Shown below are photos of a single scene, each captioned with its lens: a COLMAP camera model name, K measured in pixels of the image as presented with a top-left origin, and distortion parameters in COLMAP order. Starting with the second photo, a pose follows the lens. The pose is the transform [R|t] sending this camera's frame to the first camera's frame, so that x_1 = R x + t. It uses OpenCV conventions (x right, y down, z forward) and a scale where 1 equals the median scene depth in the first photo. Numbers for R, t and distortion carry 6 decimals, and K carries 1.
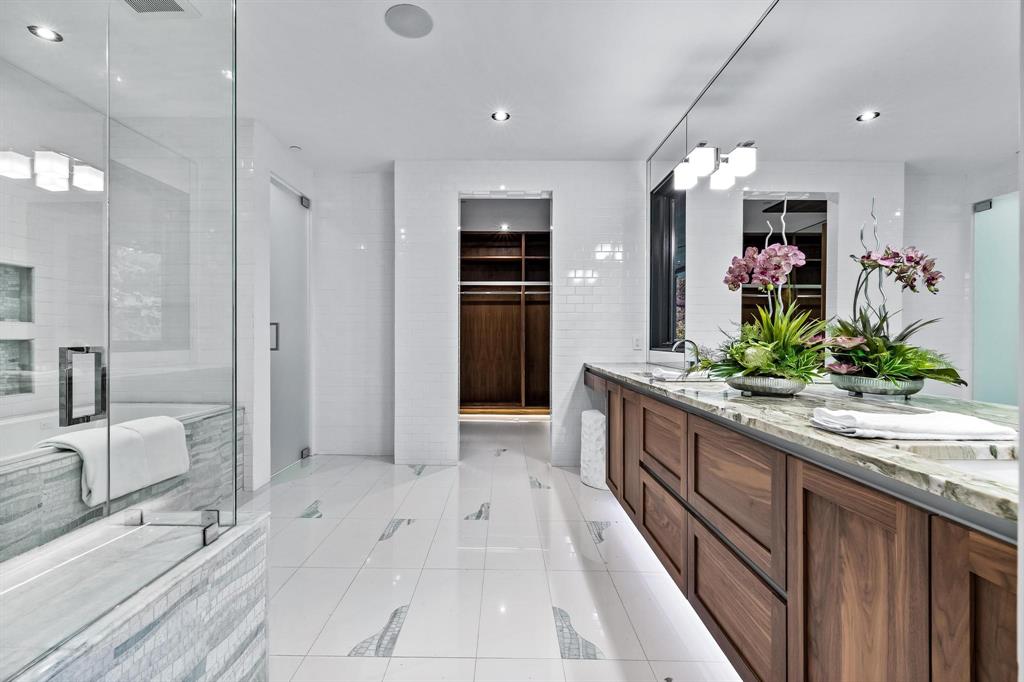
lens RADIAL K [[437.0, 0, 510.8], [0, 437.0, 343.8], [0, 0, 1]] dist [-0.000811, -0.000207]
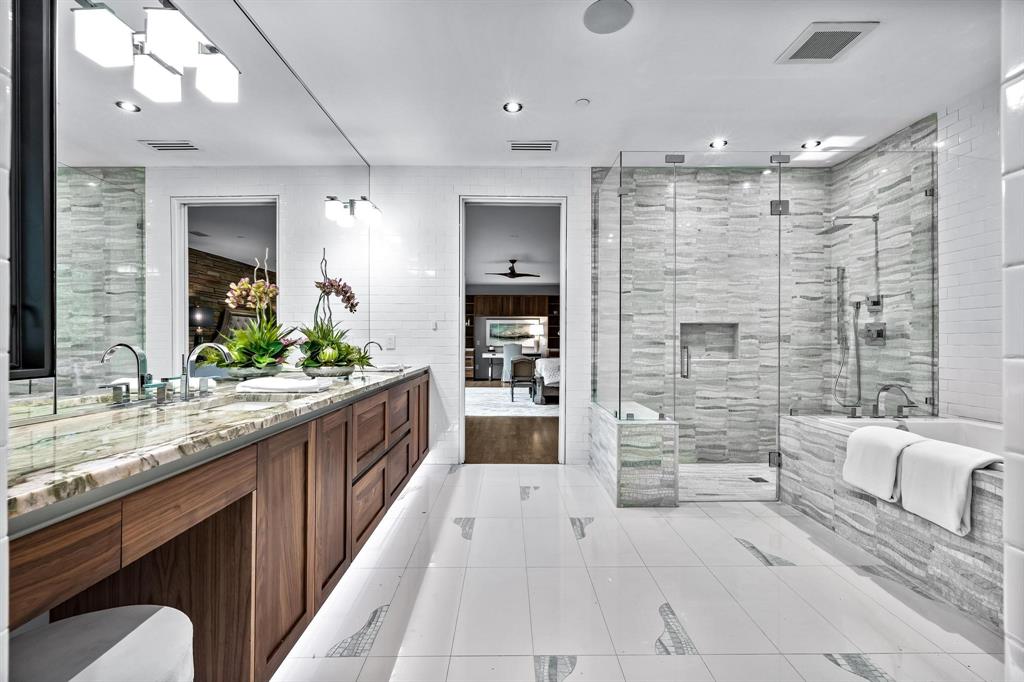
lens RADIAL K [[437.0, 0, 510.8], [0, 437.0, 343.8], [0, 0, 1]] dist [-0.000811, -0.000207]
pose [[-0.999970, -0.006583, 0.003963, -0.060570], [-0.006490, 0.999710, 0.023171, -0.076372], [-0.004115, 0.023144, -0.999724, 4.899749]]
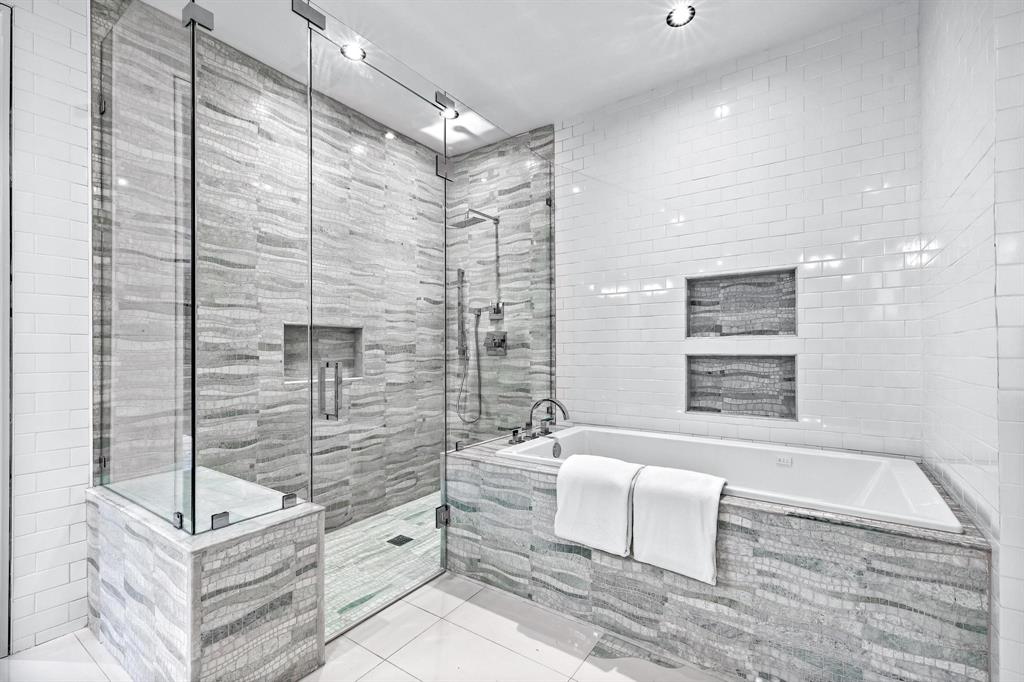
lens RADIAL K [[449.3, 0, 509.7], [0, 449.3, 349.0], [0, 0, 1]] dist [0.003132, -0.000125]
pose [[-0.578951, -0.003132, -0.815356, -0.273001], [-0.009196, 0.999954, 0.002688, -0.058719], [0.815310, 0.009054, -0.578954, 3.247221]]
